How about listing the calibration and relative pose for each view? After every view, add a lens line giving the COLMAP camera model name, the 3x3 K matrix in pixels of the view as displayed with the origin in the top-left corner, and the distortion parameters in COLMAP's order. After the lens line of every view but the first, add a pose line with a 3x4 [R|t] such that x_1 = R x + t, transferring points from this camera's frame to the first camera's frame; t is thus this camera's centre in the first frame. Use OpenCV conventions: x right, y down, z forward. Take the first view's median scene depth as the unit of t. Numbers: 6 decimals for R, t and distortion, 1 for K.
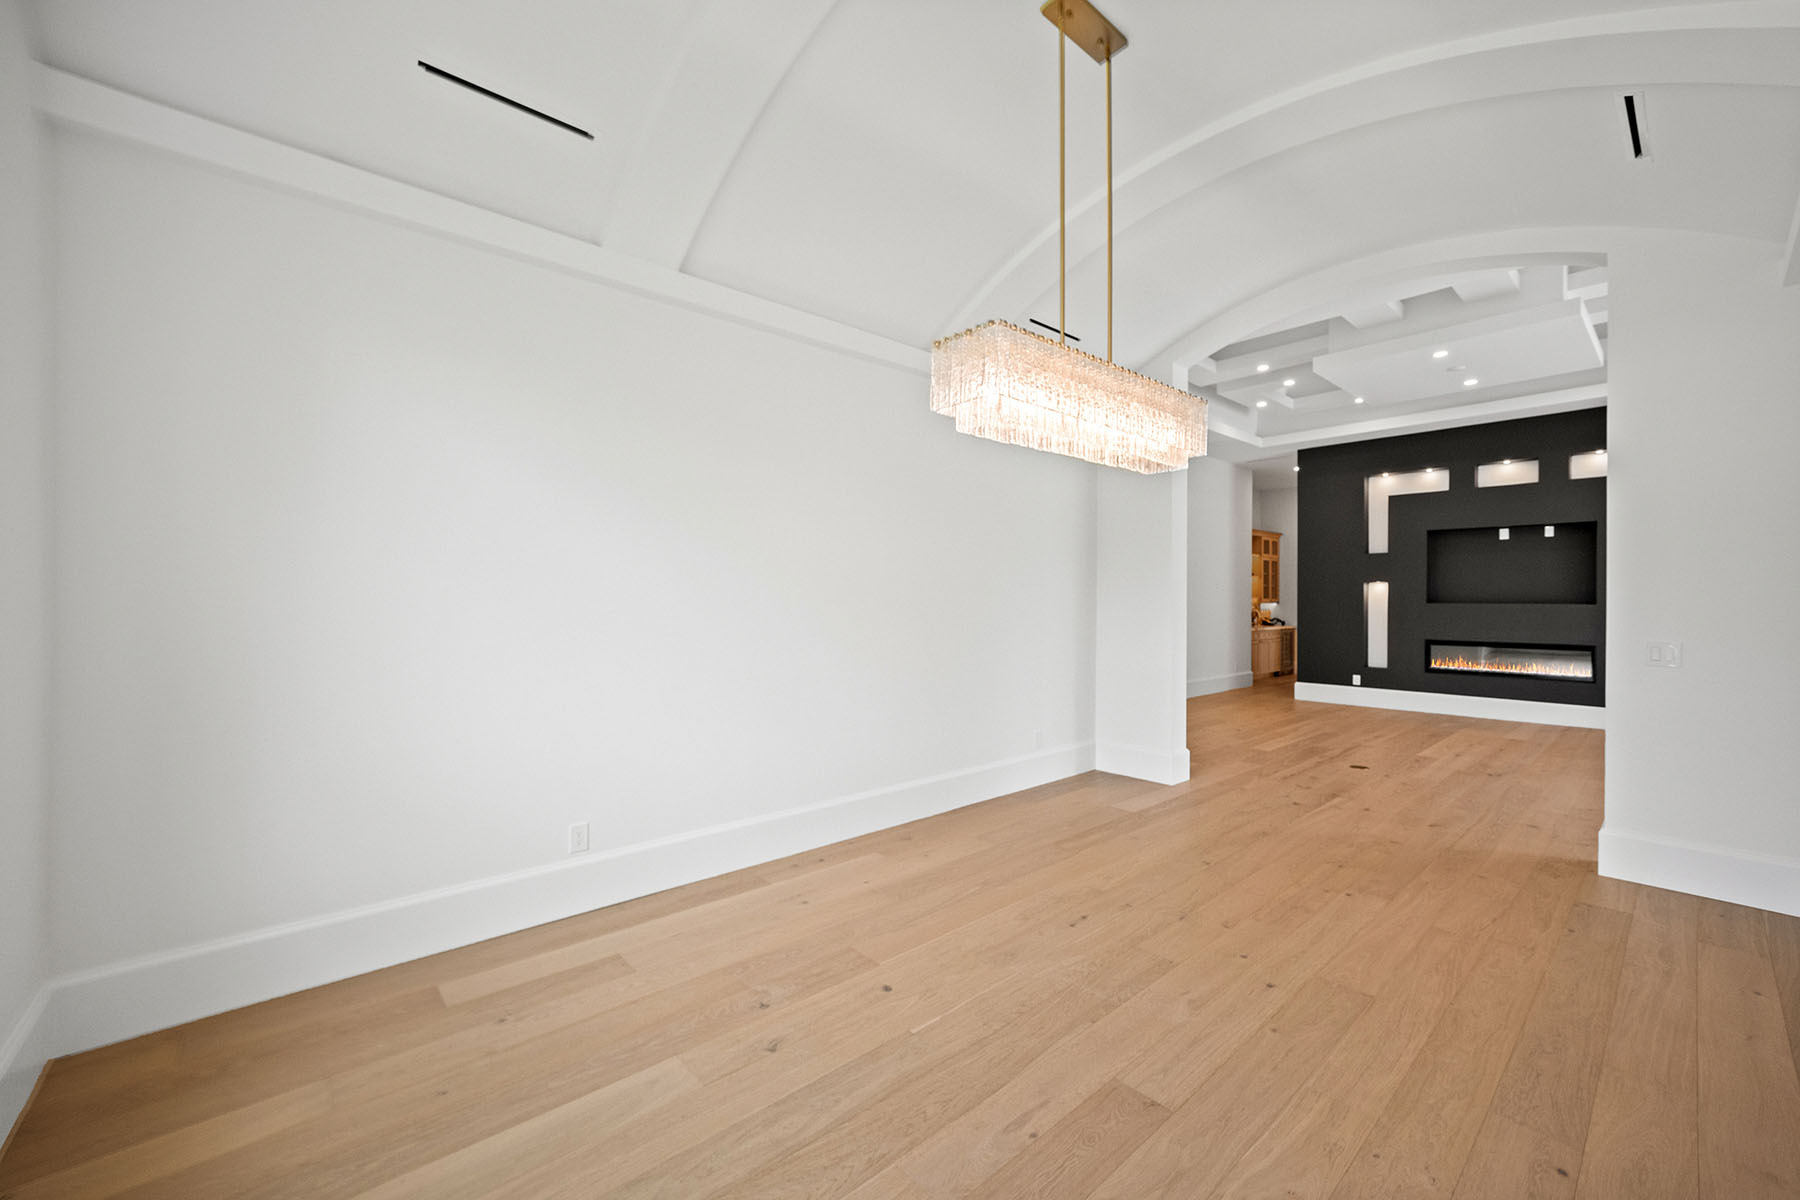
lens RADIAL K [[715.1, 0, 892.4], [0, 715.1, 596.8], [0, 0, 1]] dist [-0.000081, -0.000022]
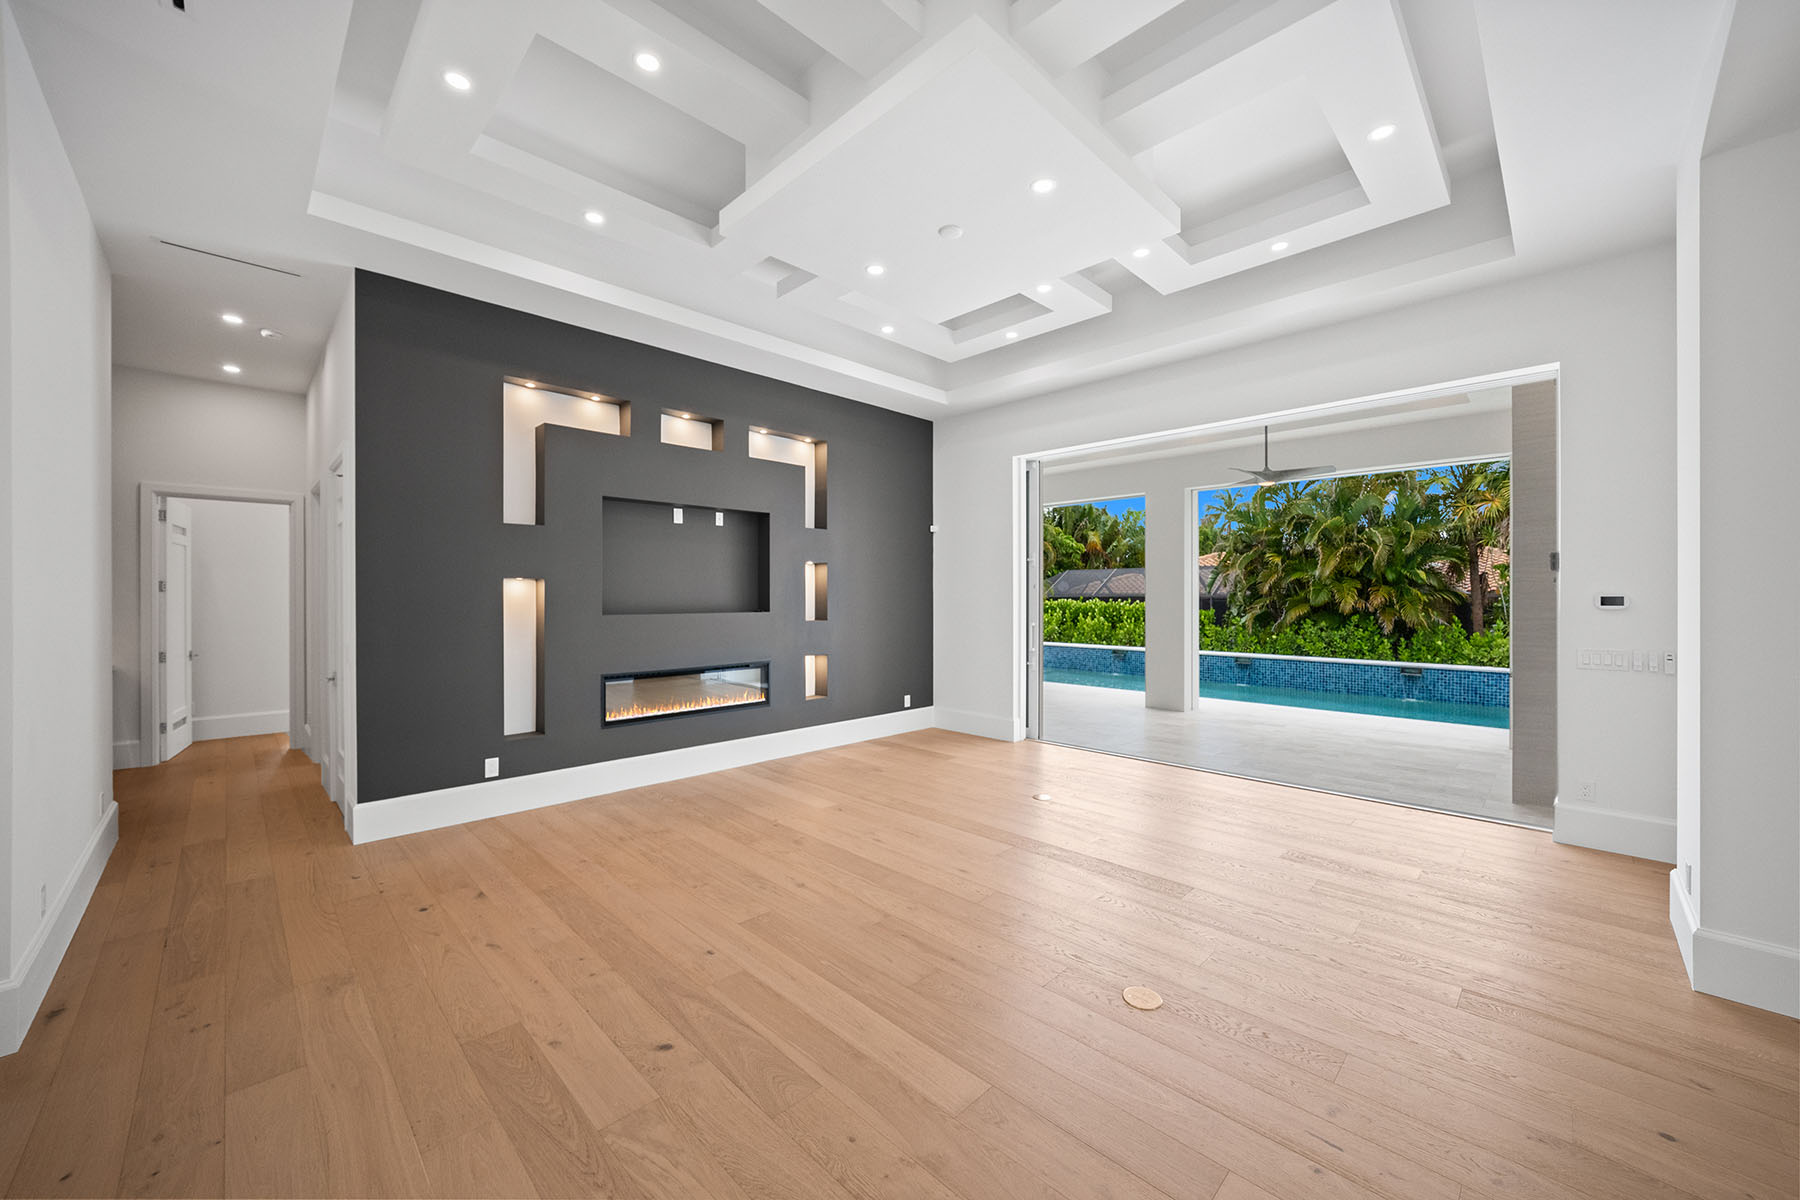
lens RADIAL K [[673.8, 0, 893.3], [0, 673.8, 595.0], [0, 0, 1]] dist [-0.009154, -0.000012]
pose [[-0.060005, -0.002527, 0.998195, 0.151996], [-0.000354, 0.999997, 0.002510, -0.008702], [-0.998198, -0.000203, -0.060005, 0.741776]]
